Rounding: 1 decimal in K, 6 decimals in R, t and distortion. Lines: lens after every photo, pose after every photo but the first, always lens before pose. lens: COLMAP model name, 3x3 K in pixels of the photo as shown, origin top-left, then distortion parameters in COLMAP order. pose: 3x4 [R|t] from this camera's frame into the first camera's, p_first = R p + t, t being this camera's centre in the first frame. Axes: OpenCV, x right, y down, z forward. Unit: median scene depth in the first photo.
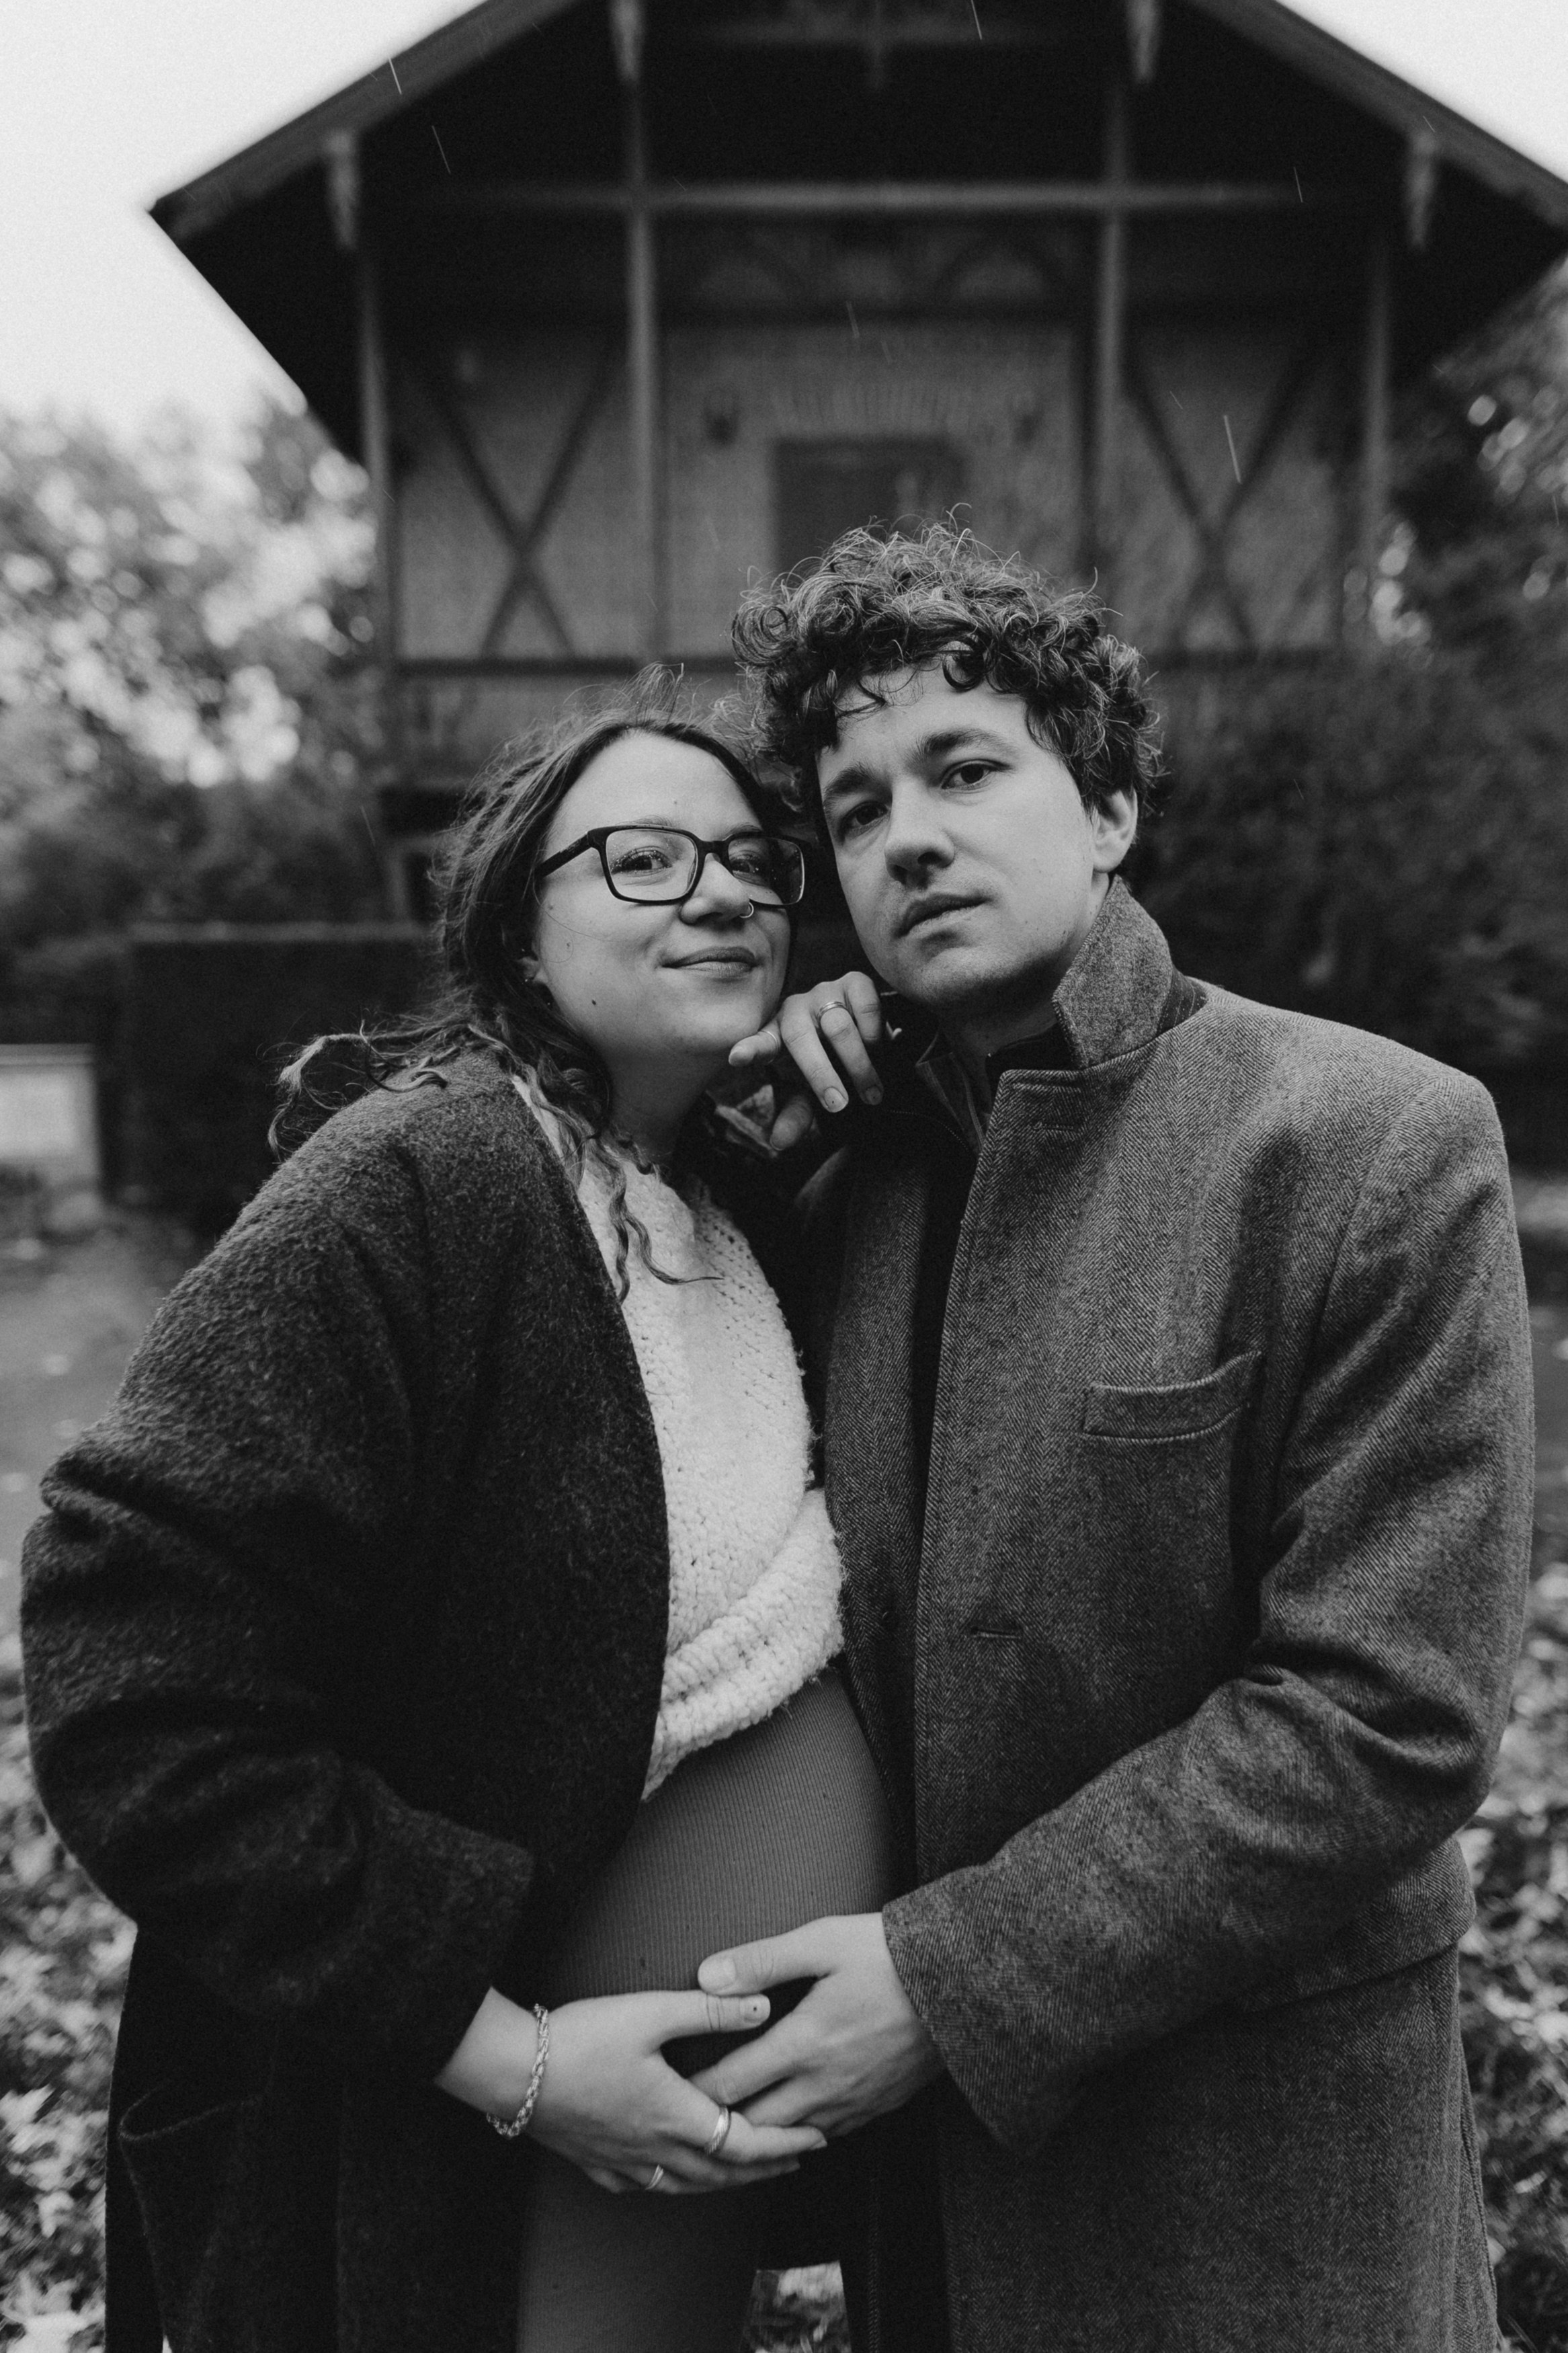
lens RADIAL K [[1616.6, 0, 817.5], [0, 1616.6, 1170.3], [0, 0, 1]] dist [-0.003485, 0.004011]
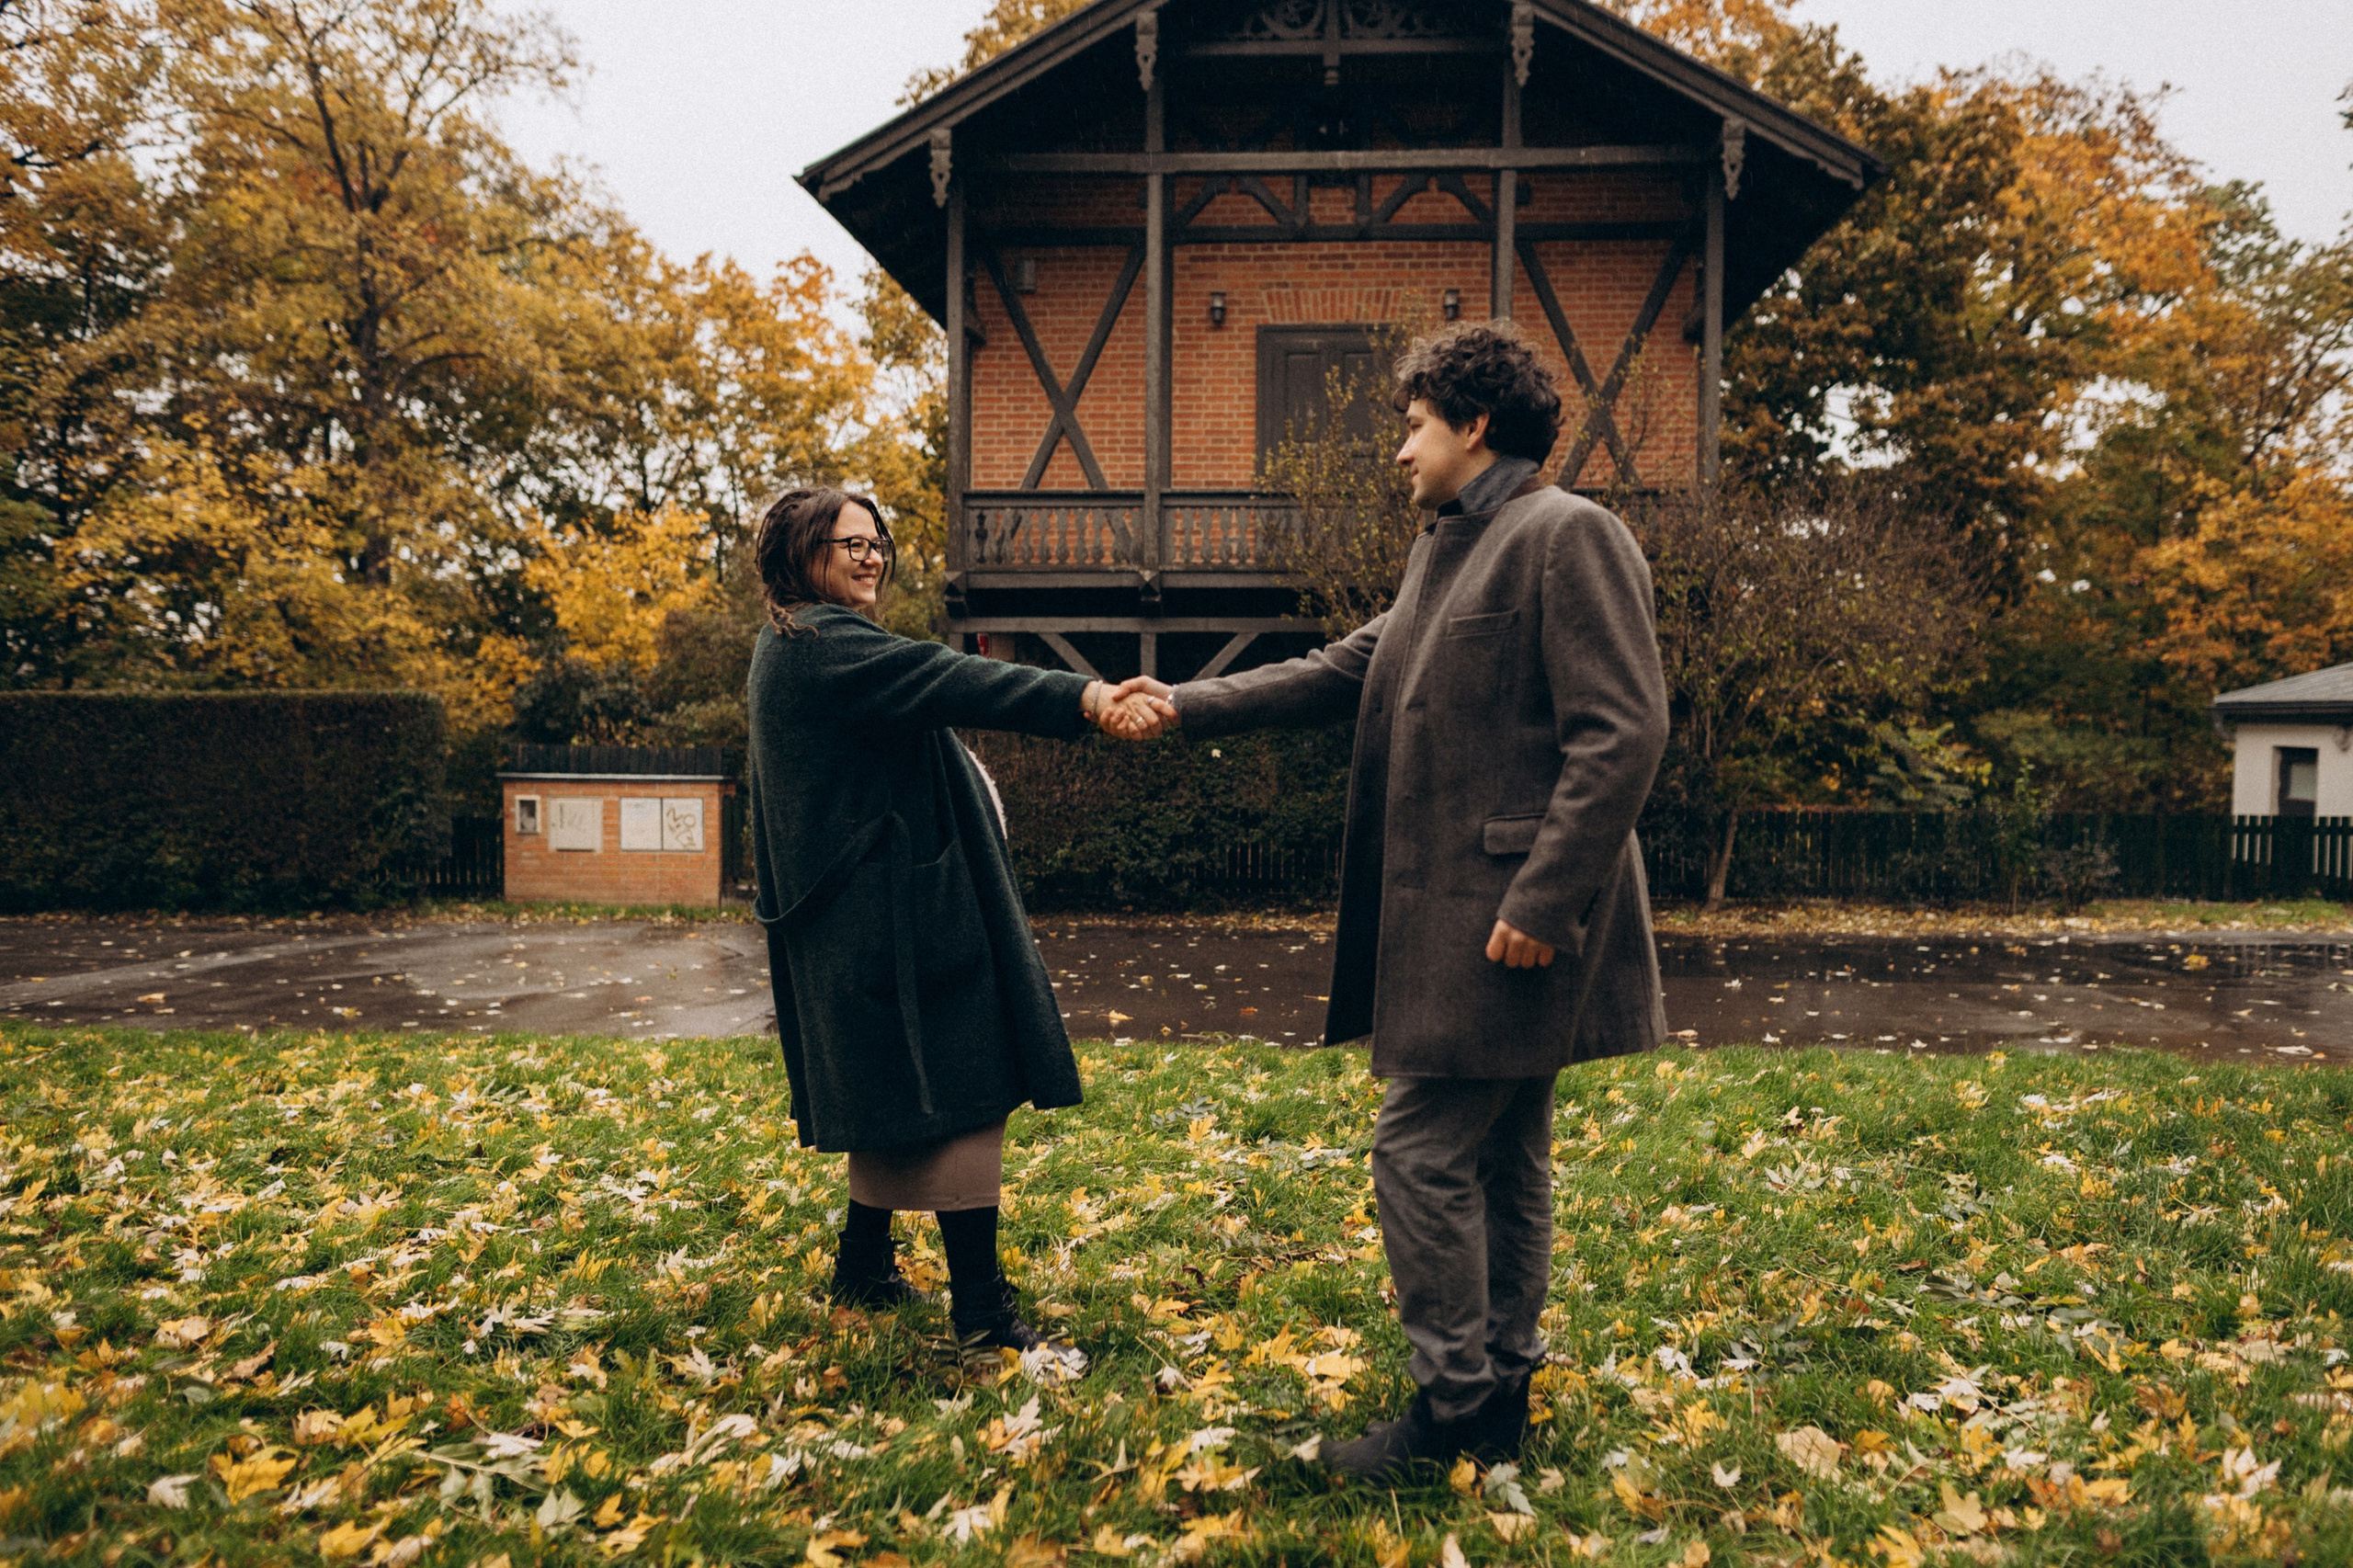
lens RADIAL K [[1616.8, 0, 1180.6], [0, 1616.8, 776.7], [0, 0, 1]] dist [-0.003485, 0.004011]
pose [[0.991640, 0.028812, -0.125776, 0.097831], [-0.042645, 0.993158, -0.108715, 0.050267], [0.121783, 0.113170, 0.986084, -0.268791]]
